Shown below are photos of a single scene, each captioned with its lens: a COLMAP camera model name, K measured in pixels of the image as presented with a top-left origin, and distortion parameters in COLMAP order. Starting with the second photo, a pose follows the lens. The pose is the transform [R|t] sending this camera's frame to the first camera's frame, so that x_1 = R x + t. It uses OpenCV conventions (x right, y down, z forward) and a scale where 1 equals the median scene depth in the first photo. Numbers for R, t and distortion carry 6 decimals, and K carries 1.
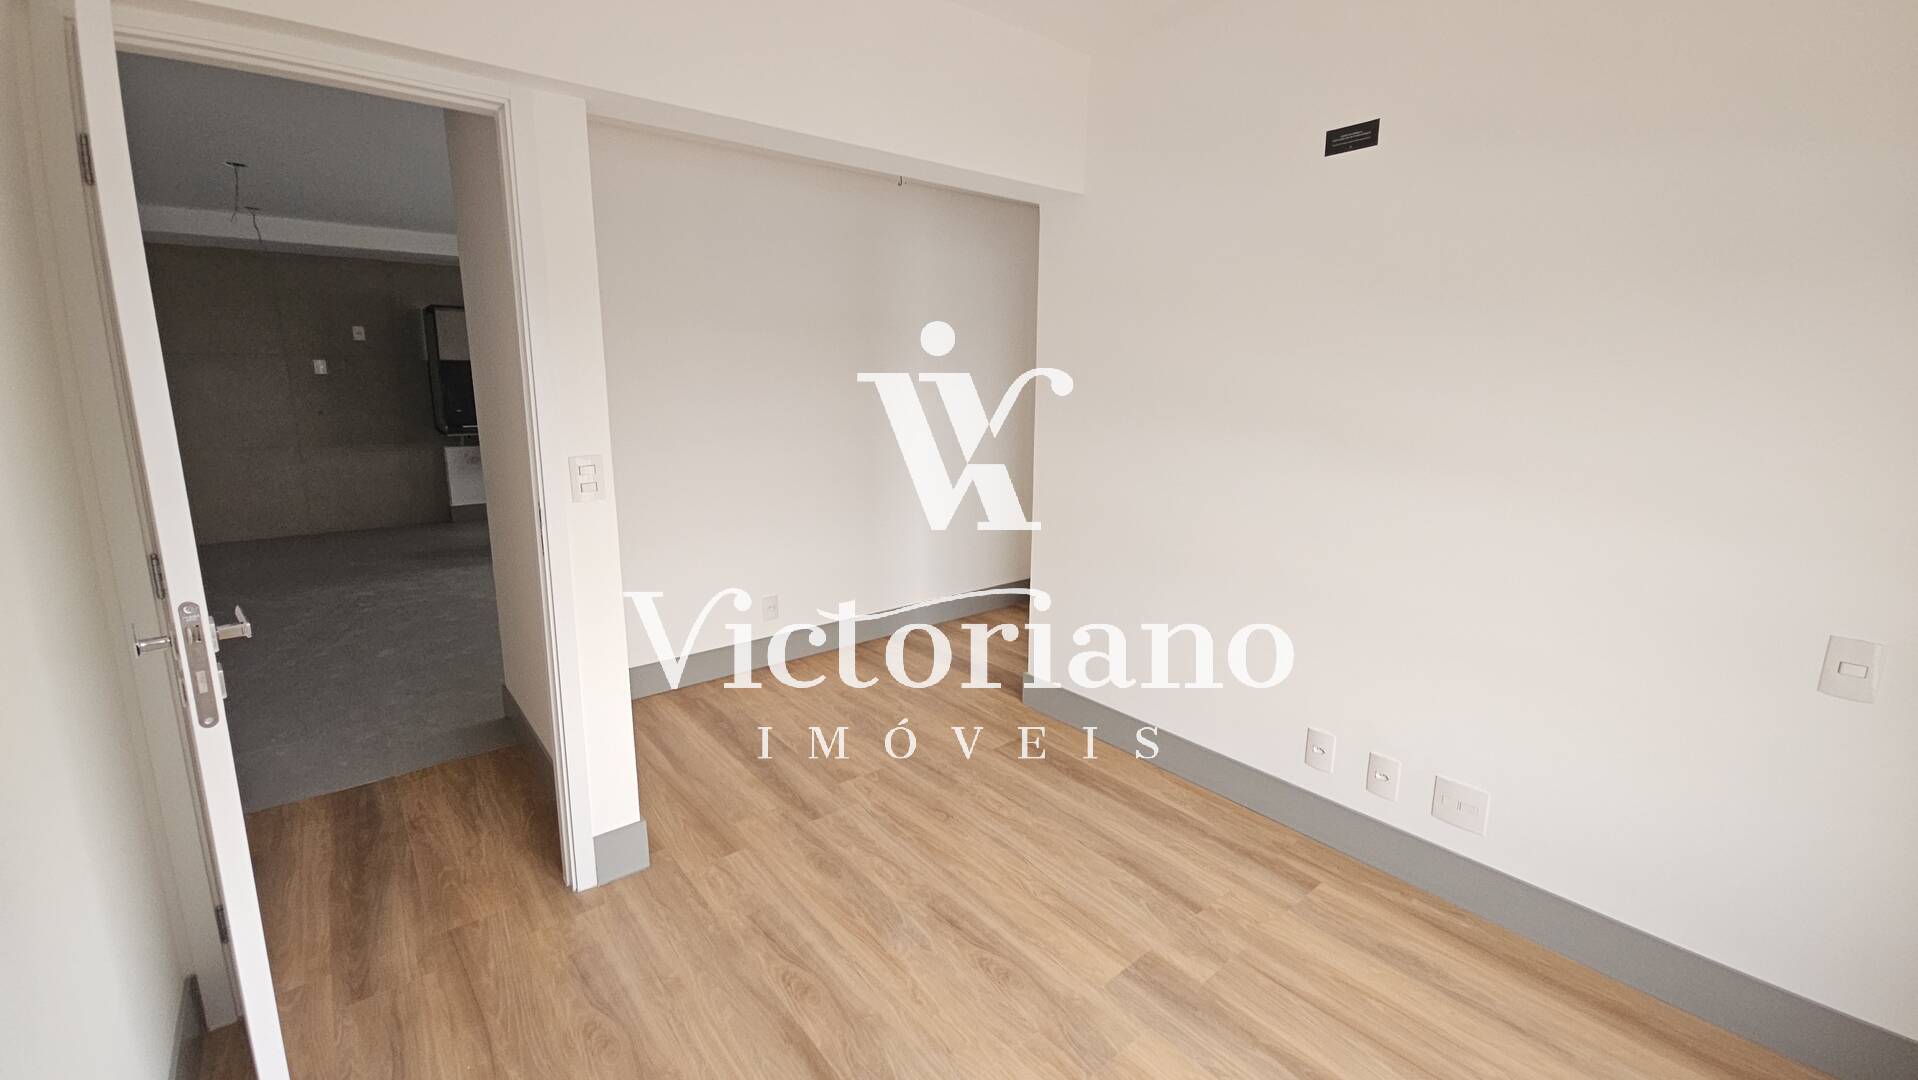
lens RADIAL K [[779.1, 0, 948.2], [0, 779.1, 536.5], [0, 0, 1]] dist [0.002650, 0.000195]
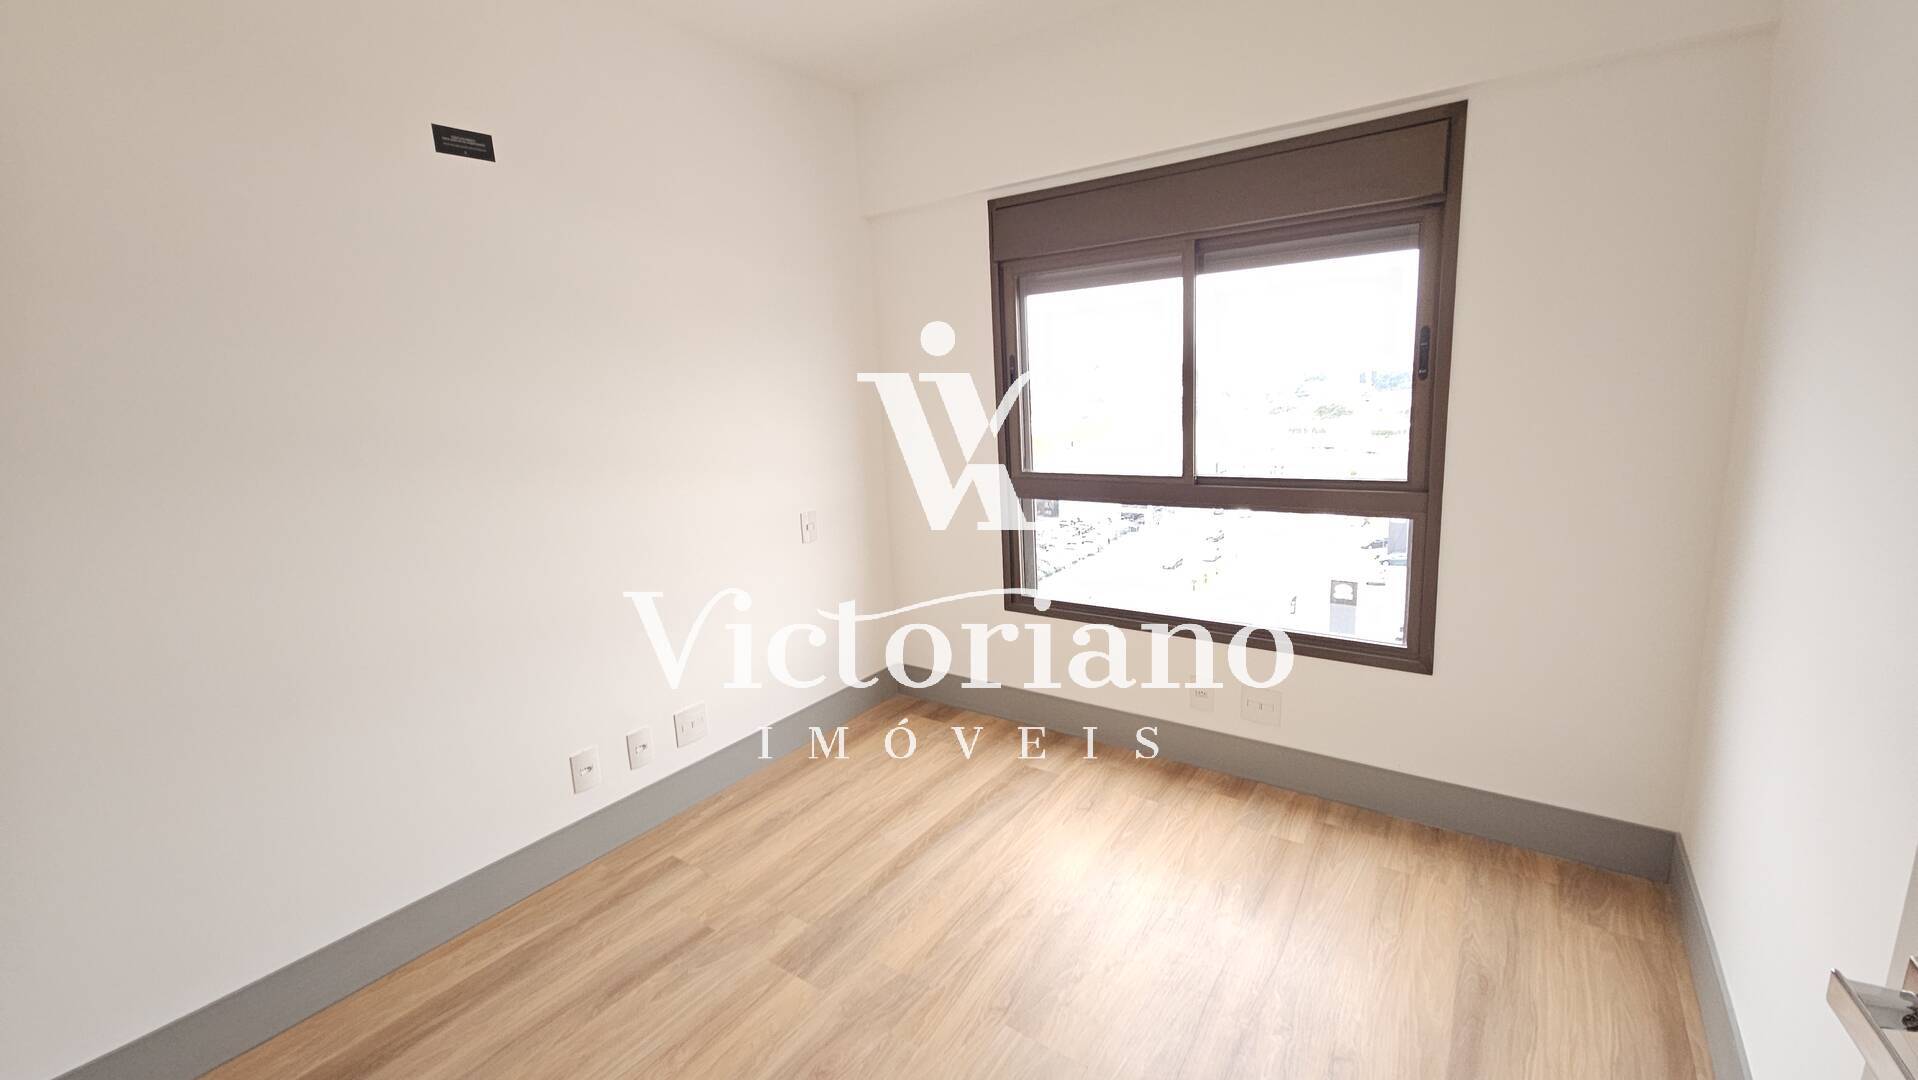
lens RADIAL K [[779.1, 0, 948.5], [0, 779.1, 543.1], [0, 0, 1]] dist [0.002650, 0.000195]
pose [[-0.262834, -0.197980, 0.944311, -0.598587], [0.241756, 0.933986, 0.263105, -0.166560], [-0.934062, 0.297445, -0.197620, 0.769567]]
